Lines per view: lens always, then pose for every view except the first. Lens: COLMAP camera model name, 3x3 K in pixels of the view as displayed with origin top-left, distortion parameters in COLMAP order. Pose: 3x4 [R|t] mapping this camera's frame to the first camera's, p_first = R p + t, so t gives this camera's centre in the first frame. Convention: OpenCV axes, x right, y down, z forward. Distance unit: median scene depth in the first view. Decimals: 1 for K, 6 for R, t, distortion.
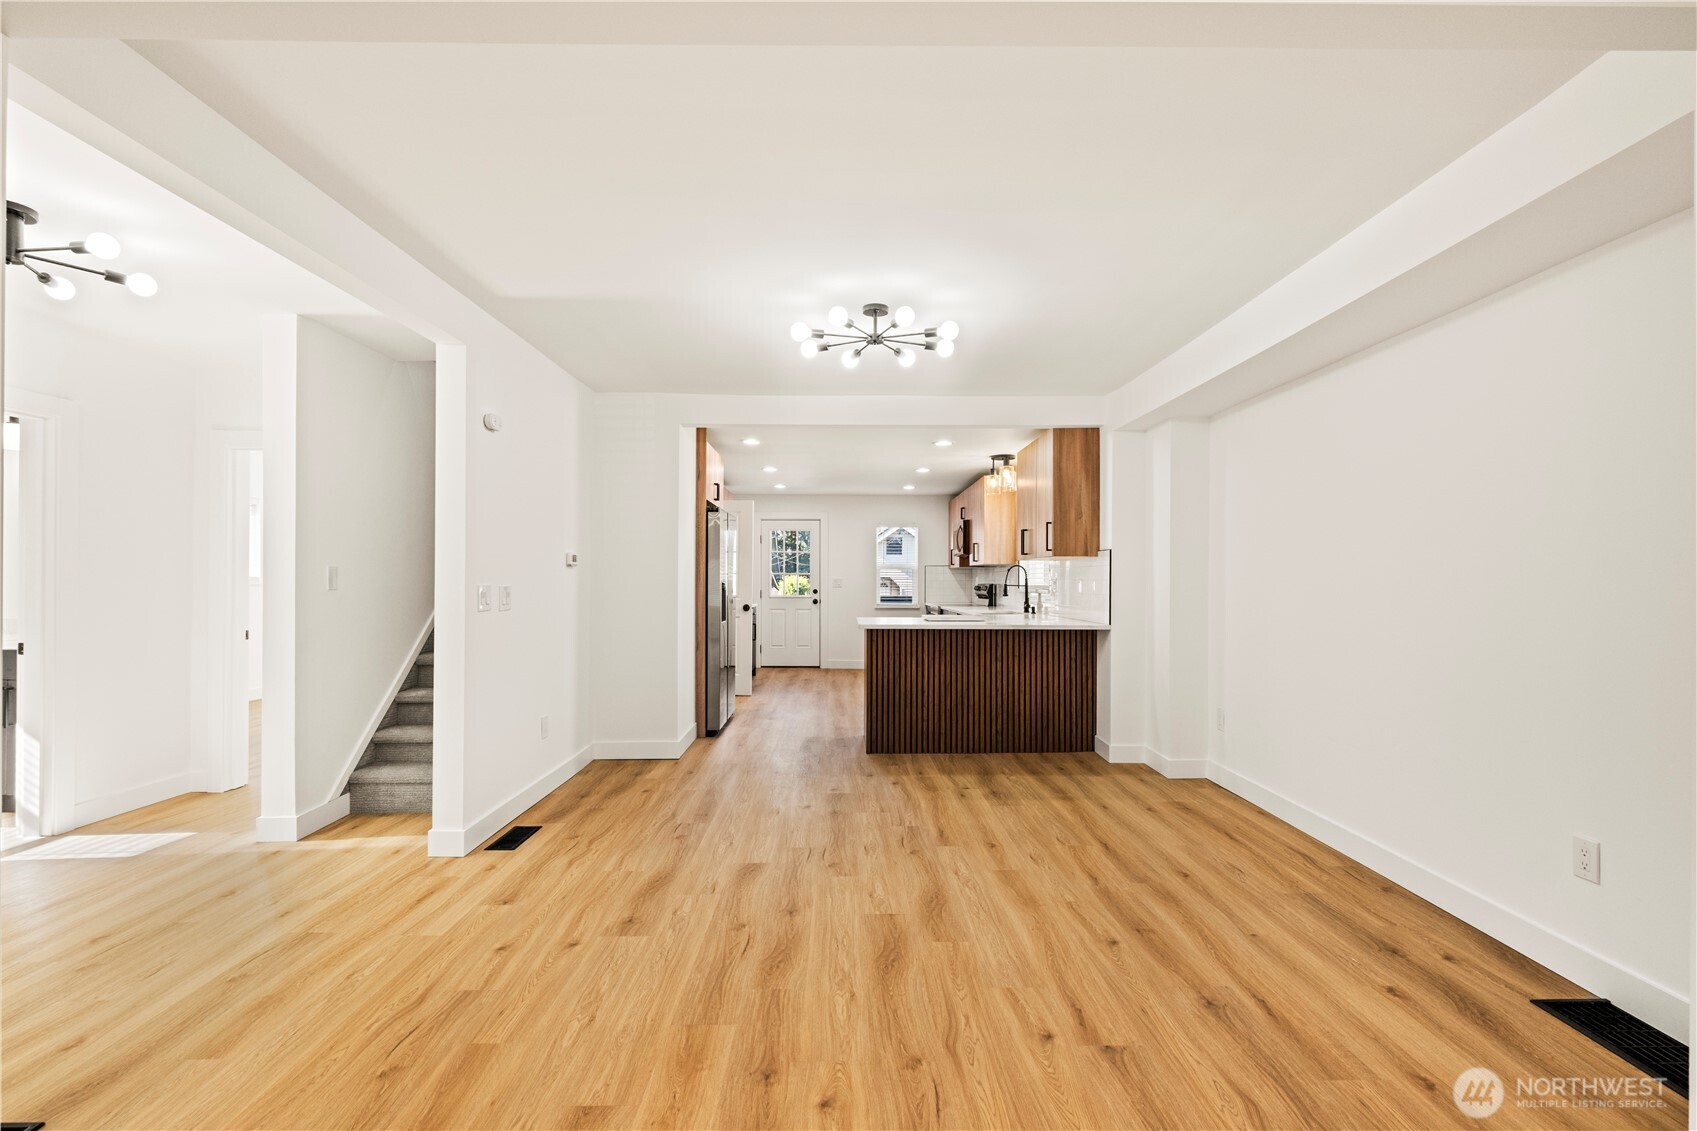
lens RADIAL K [[742.2, 0, 848.5], [0, 742.2, 572.9], [0, 0, 1]] dist [-0.001559, -0.000068]
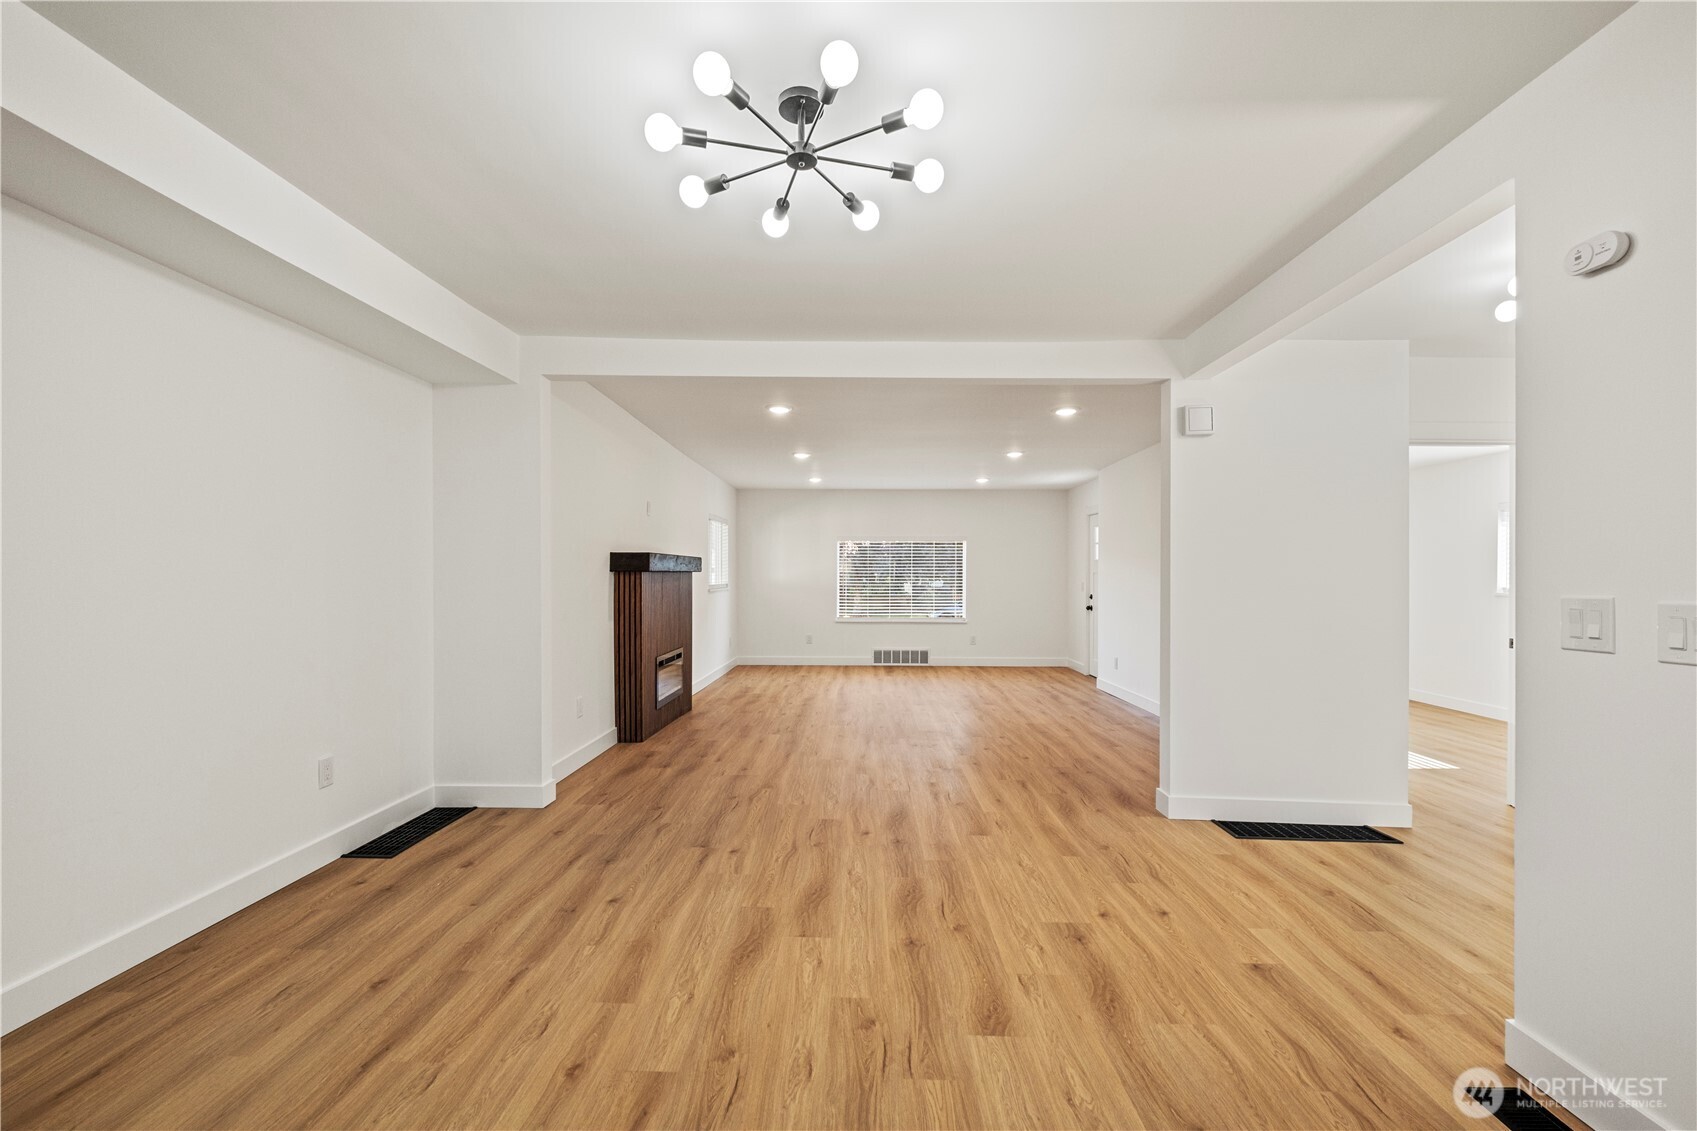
lens RADIAL K [[742.2, 0, 849.7], [0, 742.2, 572.4], [0, 0, 1]] dist [-0.001559, -0.000068]
pose [[-0.999552, -0.008686, 0.028642, -0.024911], [-0.008998, 0.999901, -0.010775, 0.013270], [-0.028546, -0.011028, -0.999532, 2.022290]]
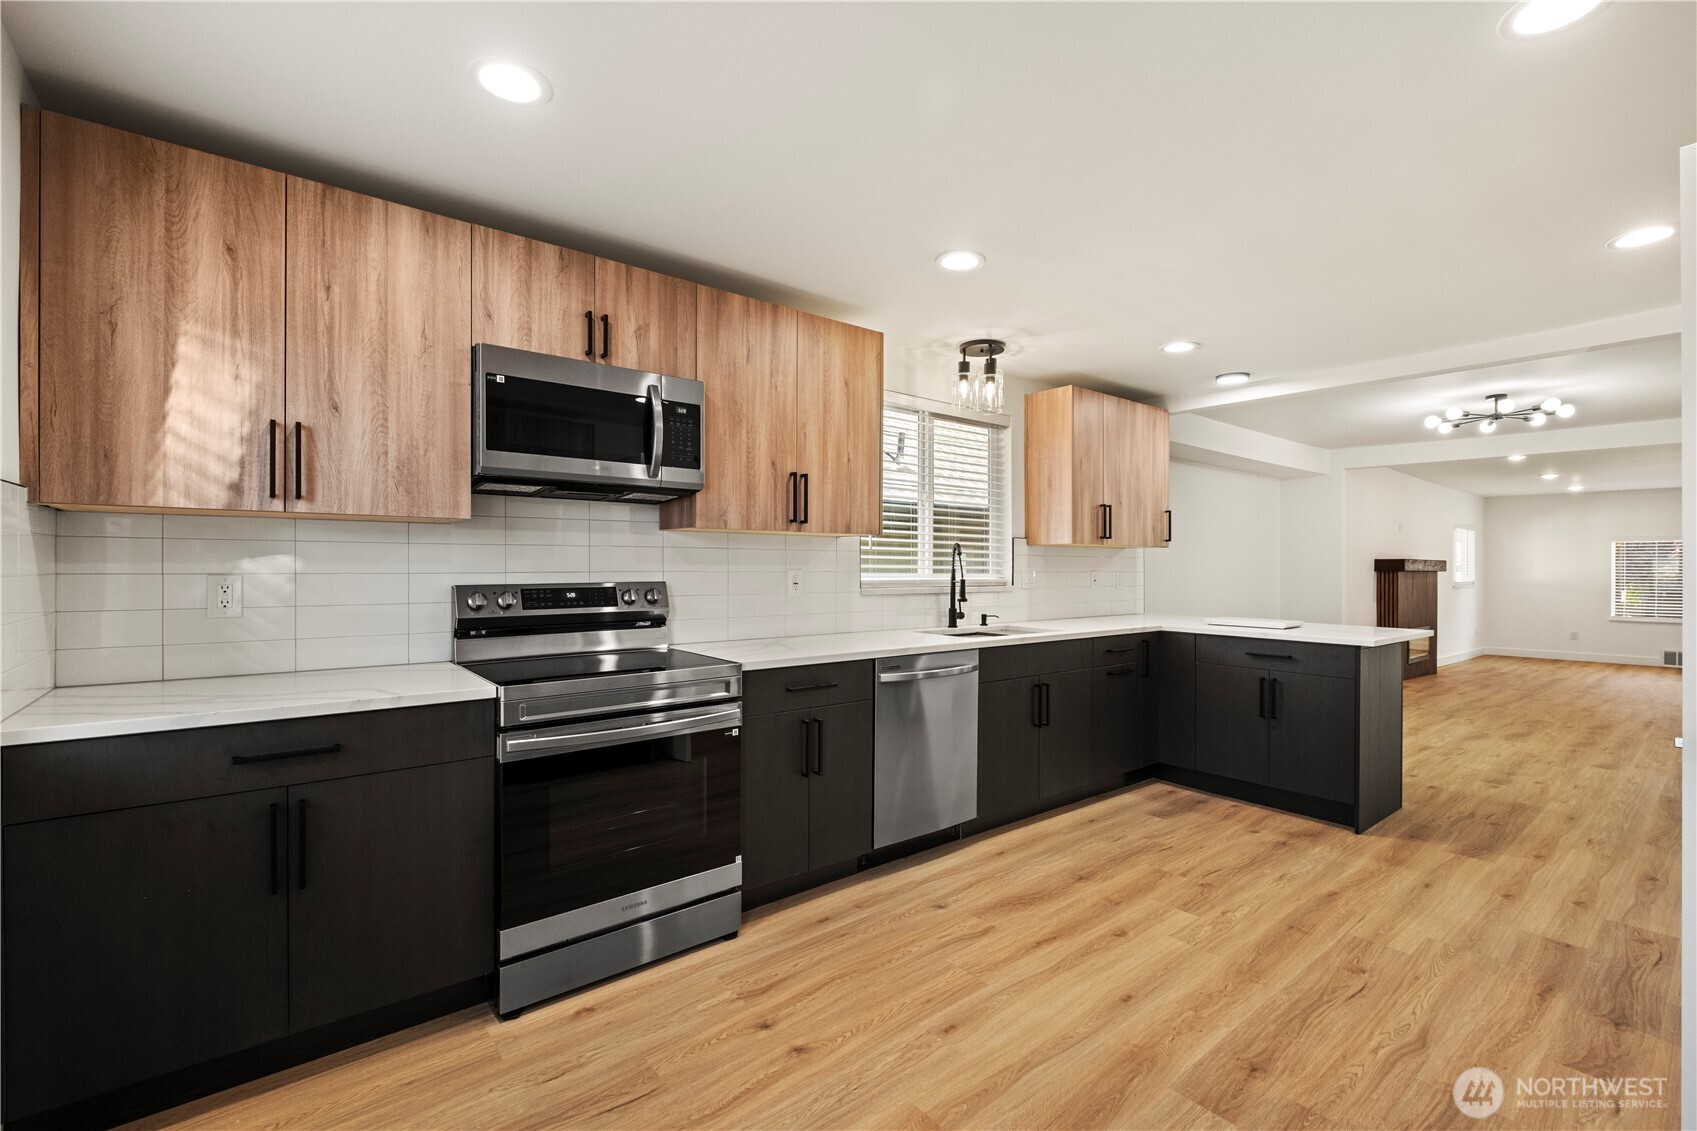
lens RADIAL K [[742.2, 0, 855.4], [0, 742.2, 572.5], [0, 0, 1]] dist [-0.001559, -0.000068]
pose [[-0.625144, -0.014009, 0.780383, -0.417047], [-0.015502, 0.999865, 0.005531, 0.016793], [-0.780355, -0.008640, -0.625277, 3.796652]]
